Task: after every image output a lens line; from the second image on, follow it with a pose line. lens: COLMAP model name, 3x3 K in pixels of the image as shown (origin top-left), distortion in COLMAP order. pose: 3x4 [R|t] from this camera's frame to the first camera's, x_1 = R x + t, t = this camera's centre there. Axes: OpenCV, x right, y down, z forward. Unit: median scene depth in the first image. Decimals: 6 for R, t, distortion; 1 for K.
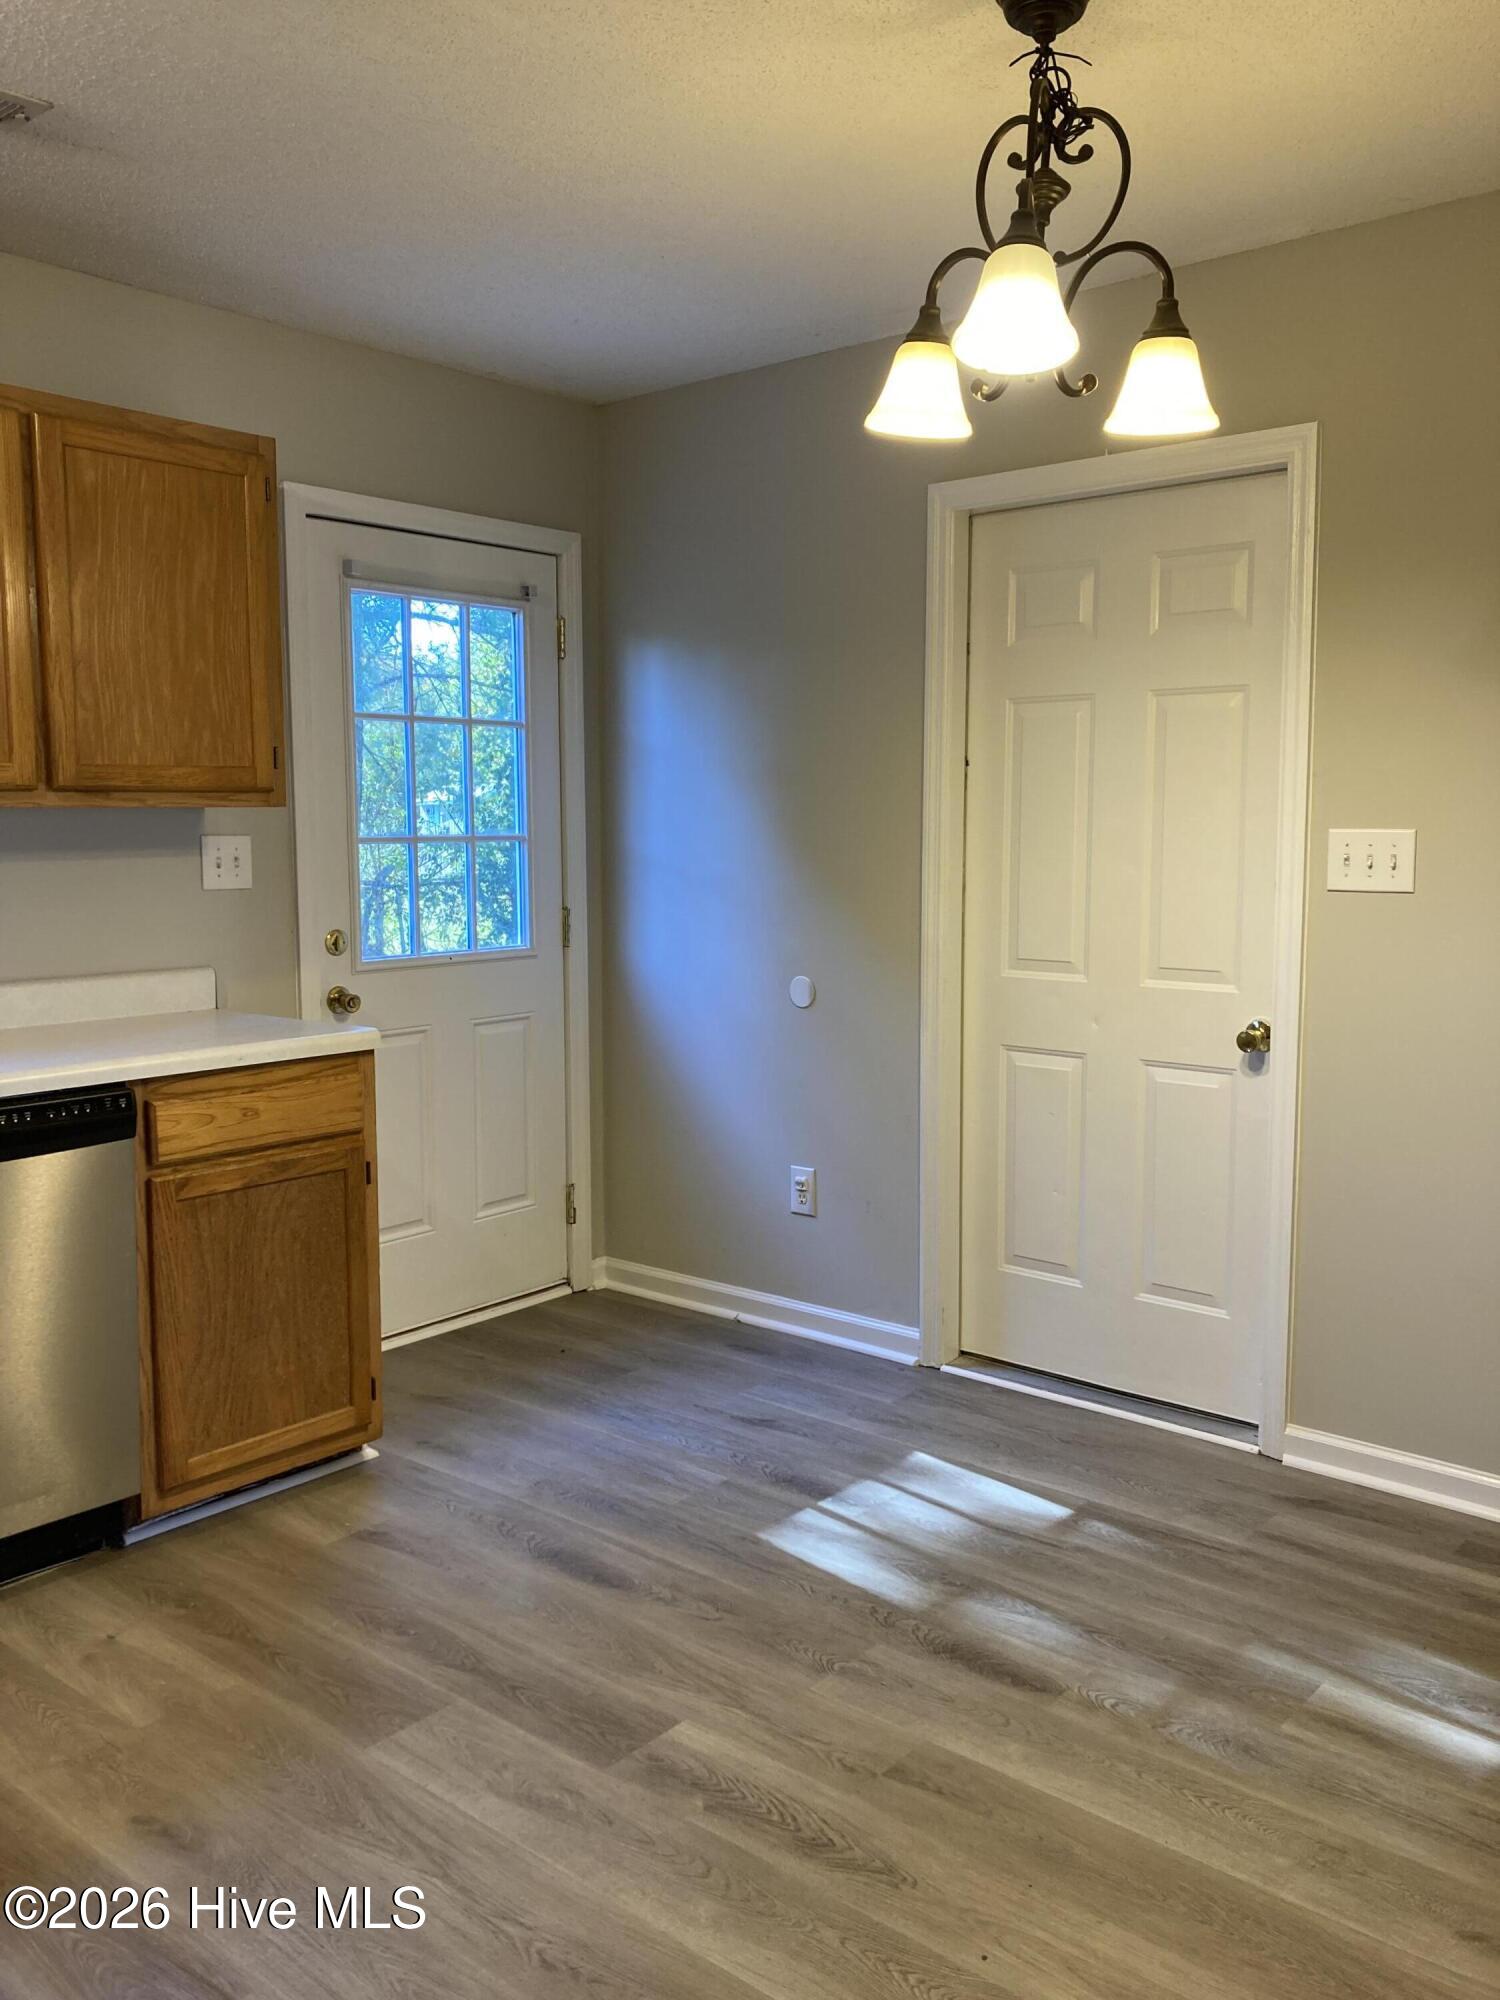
lens RADIAL K [[1606.5, 0, 750.0], [0, 1606.5, 1000.0], [0, 0, 1]] dist [-0.003232, -0.057201]
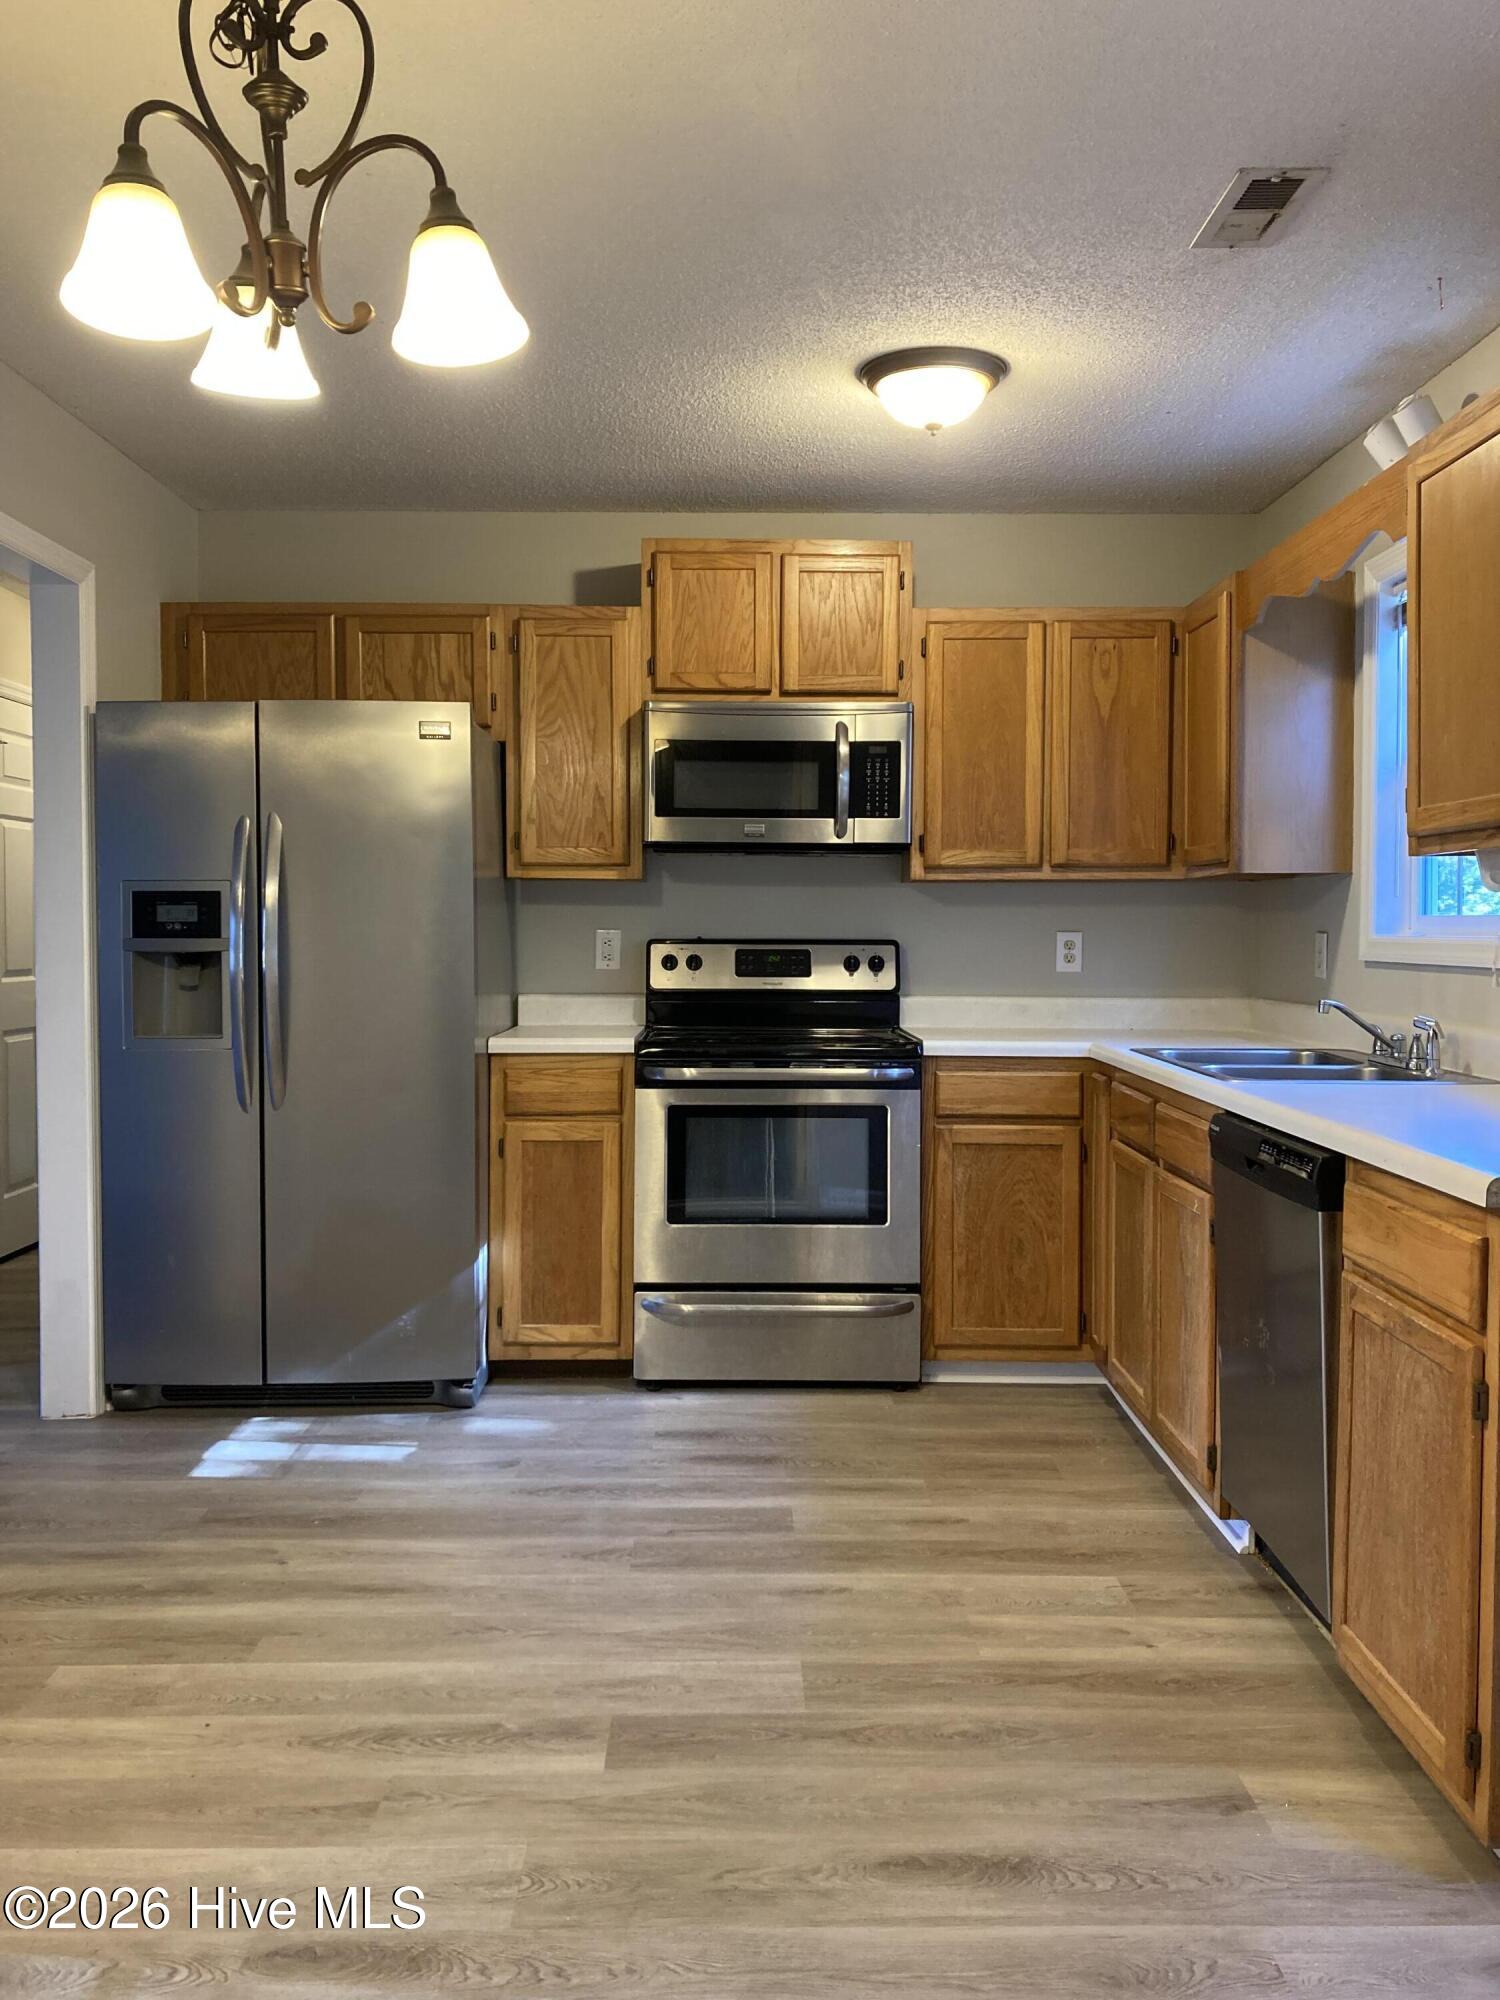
lens RADIAL K [[1606.5, 0, 750.0], [0, 1606.5, 1000.0], [0, 0, 1]] dist [-0.003232, -0.057201]
pose [[-0.750430, 0.026204, -0.660430, 0.509833], [-0.079109, 0.988470, 0.129108, -0.138311], [0.656199, 0.149132, -0.739704, 1.678073]]
